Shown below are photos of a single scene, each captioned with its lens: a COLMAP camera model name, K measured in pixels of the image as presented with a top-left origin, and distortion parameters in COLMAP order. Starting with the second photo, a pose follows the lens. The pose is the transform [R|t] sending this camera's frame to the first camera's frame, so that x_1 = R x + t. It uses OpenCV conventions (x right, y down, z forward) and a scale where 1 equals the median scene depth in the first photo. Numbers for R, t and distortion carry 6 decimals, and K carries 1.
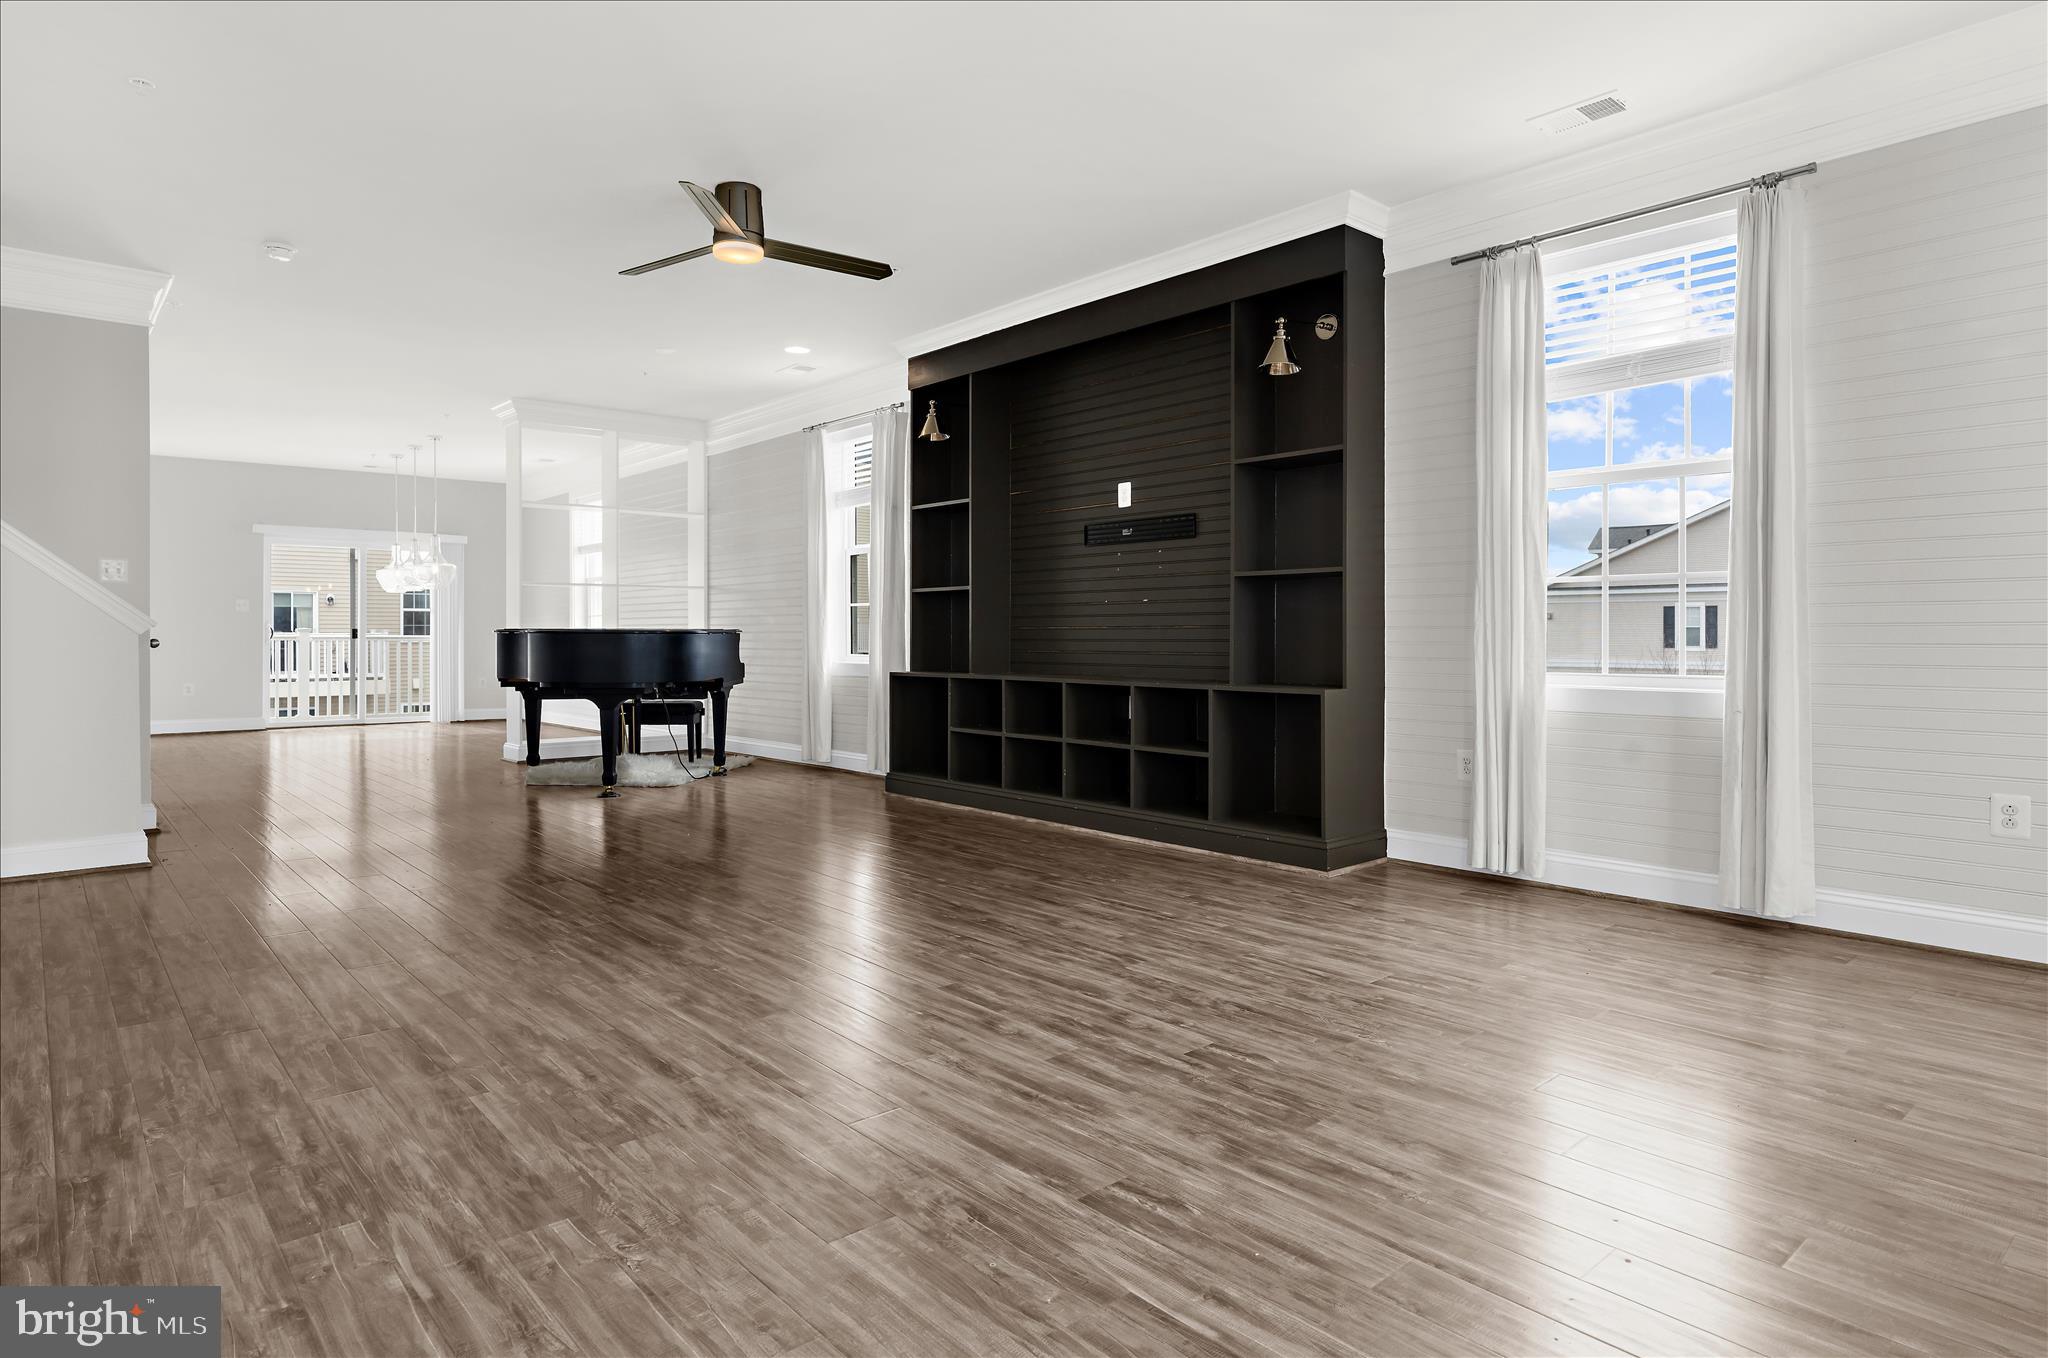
lens RADIAL K [[1135.1, 0, 1025.4], [0, 1135.1, 632.6], [0, 0, 1]] dist [-0.006159, -0.001201]
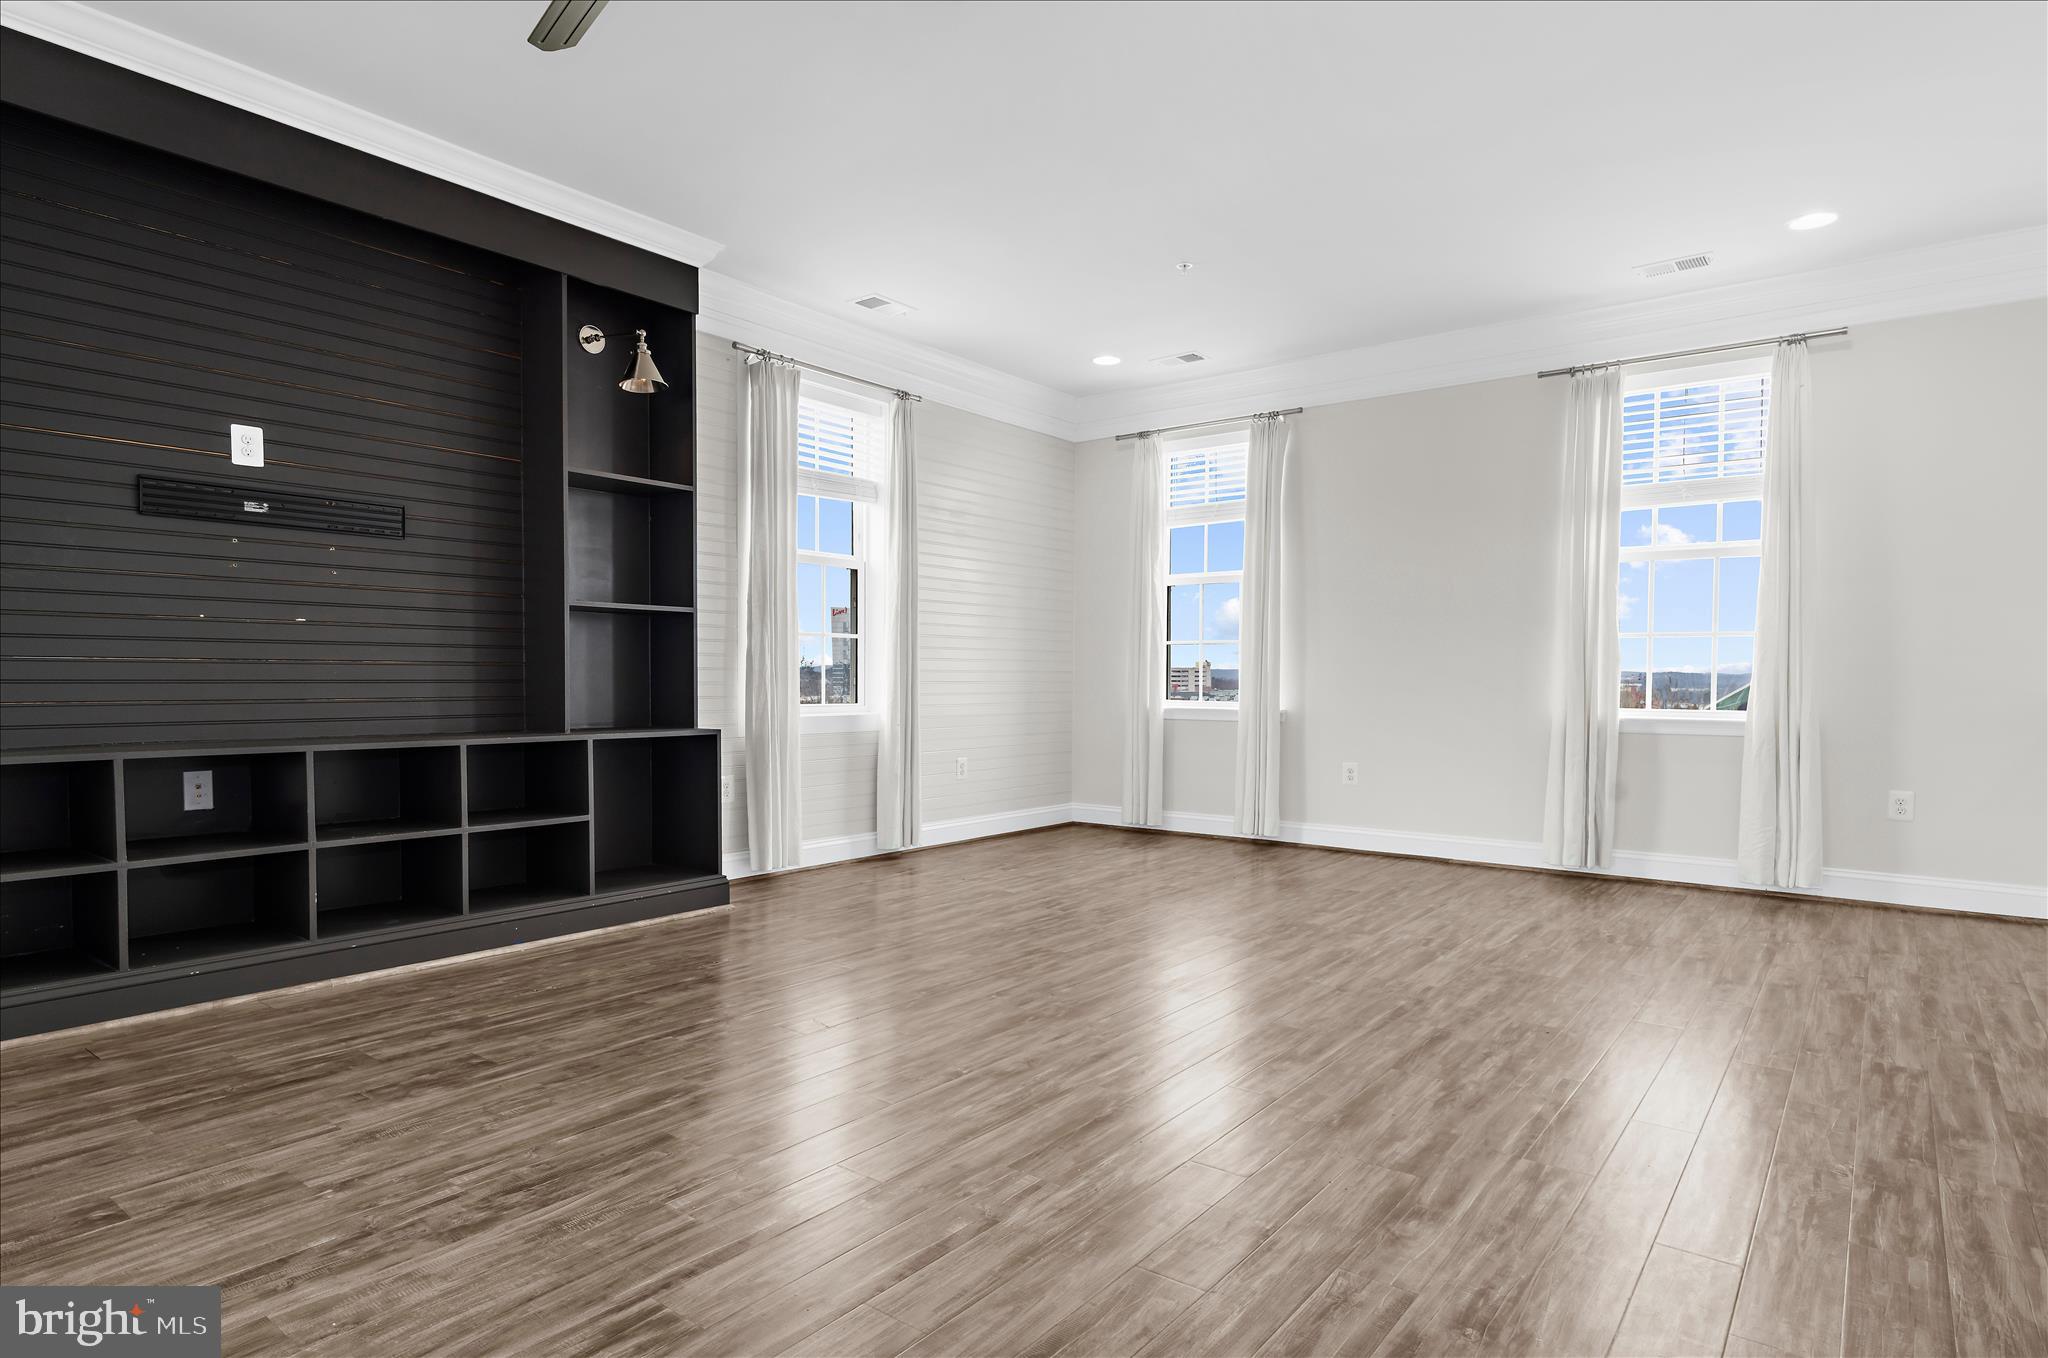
lens RADIAL K [[1120.7, 0, 1017.8], [0, 1120.7, 701.0], [0, 0, 1]] dist [-0.008502, 0.001264]
pose [[-0.181971, -0.020809, 0.983084, -1.095420], [-0.006247, 0.999780, 0.020006, 0.004778], [-0.983284, -0.002501, -0.182061, 1.298928]]
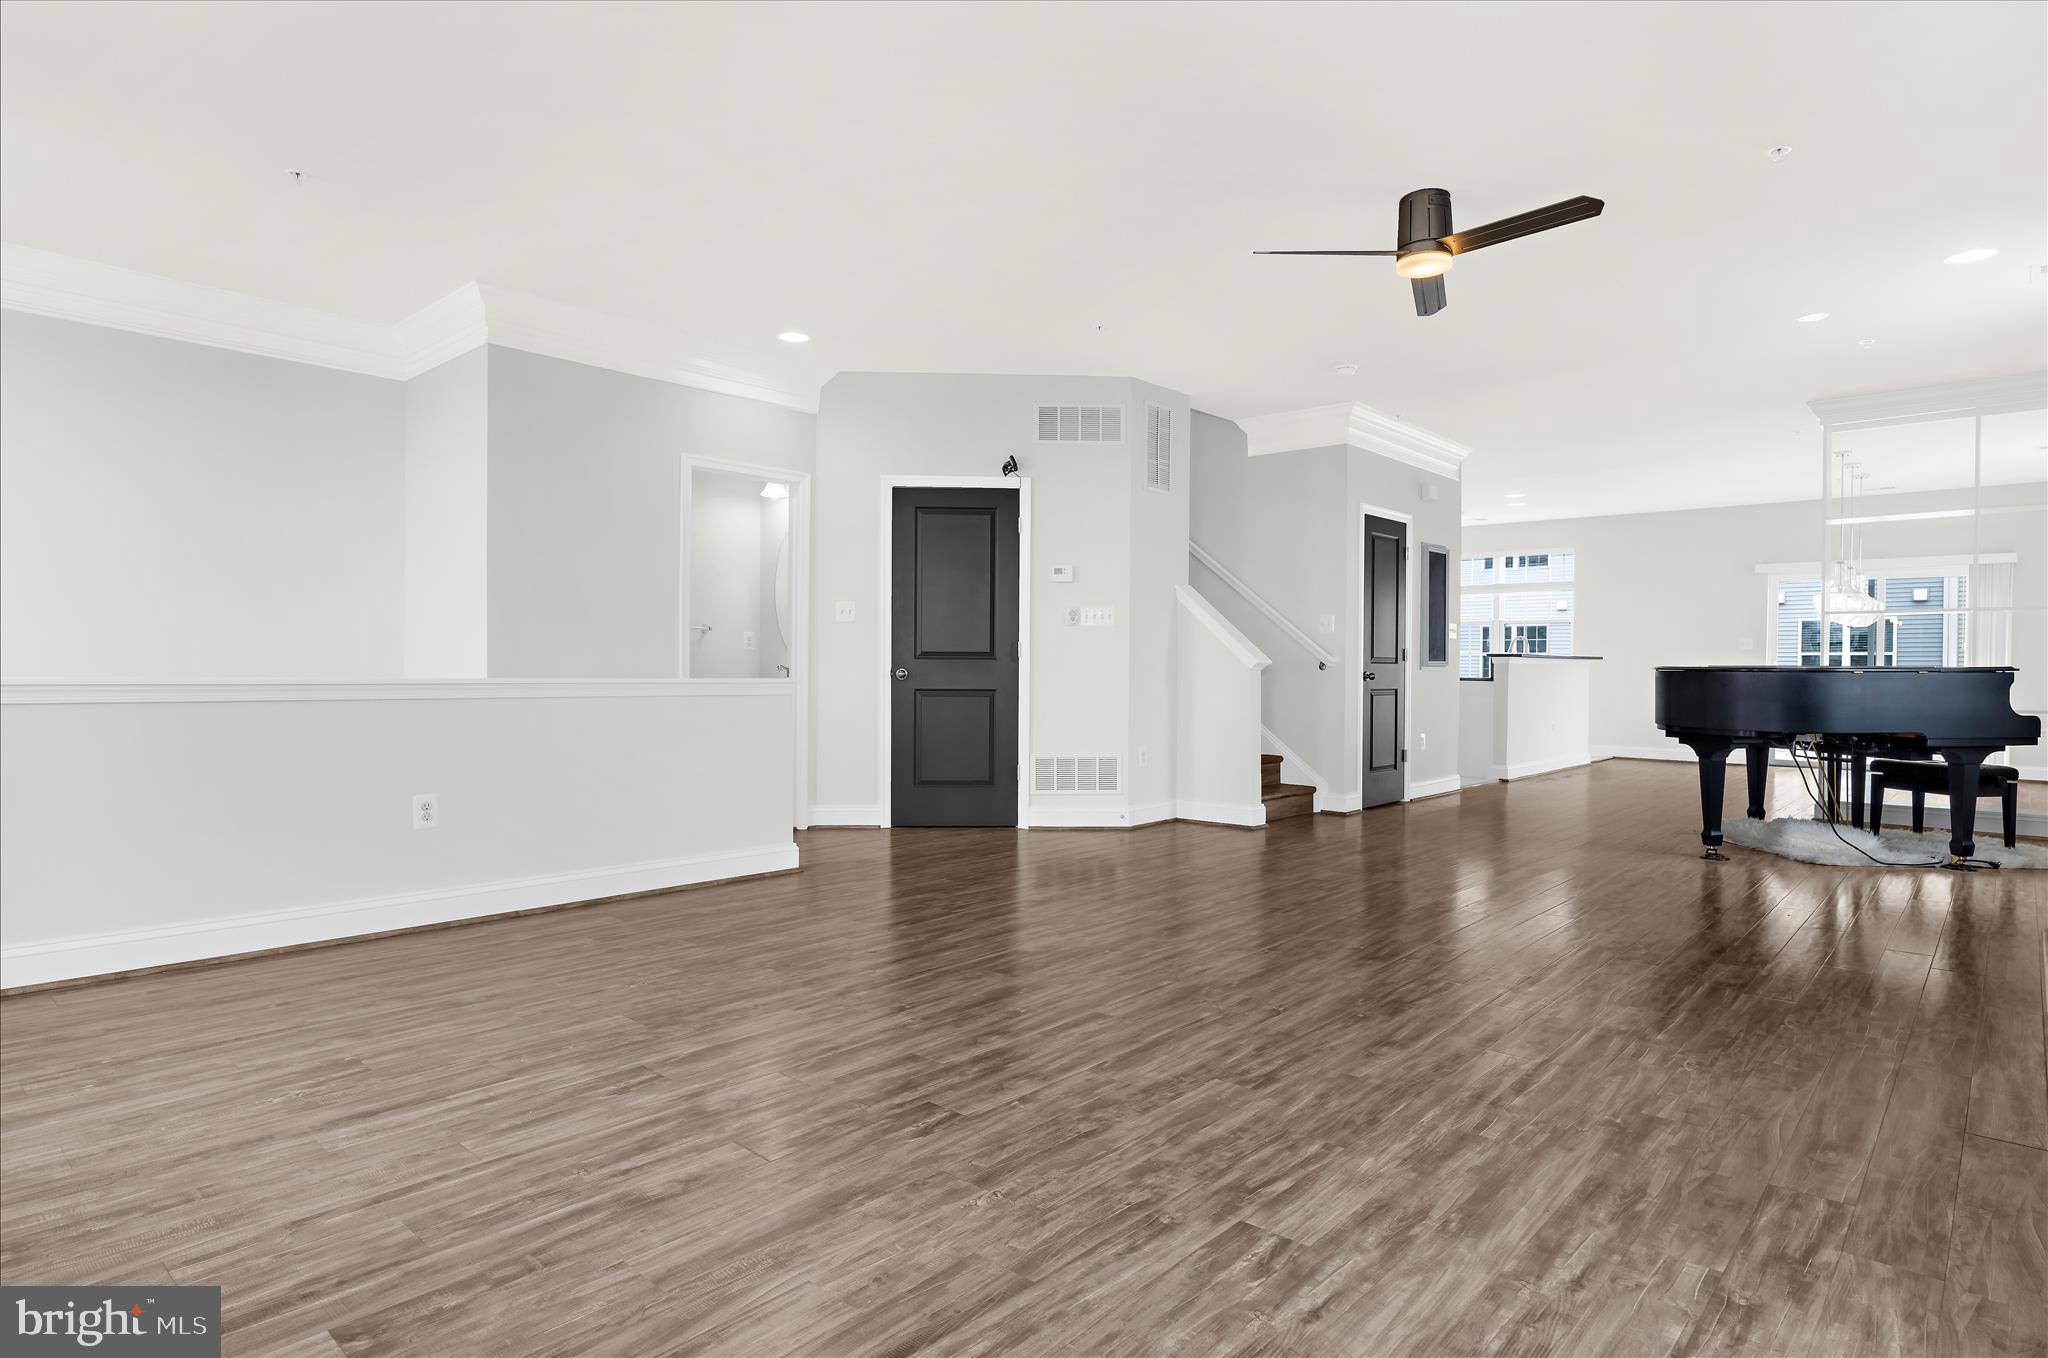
lens RADIAL K [[1120.7, 0, 1017.8], [0, 1120.7, 701.0], [0, 0, 1]] dist [-0.008502, 0.001264]
pose [[0.108627, 0.031092, -0.993596, 0.881344], [-0.006054, 0.999513, 0.030615, 0.001487], [0.994064, 0.002690, 0.108762, 0.790371]]
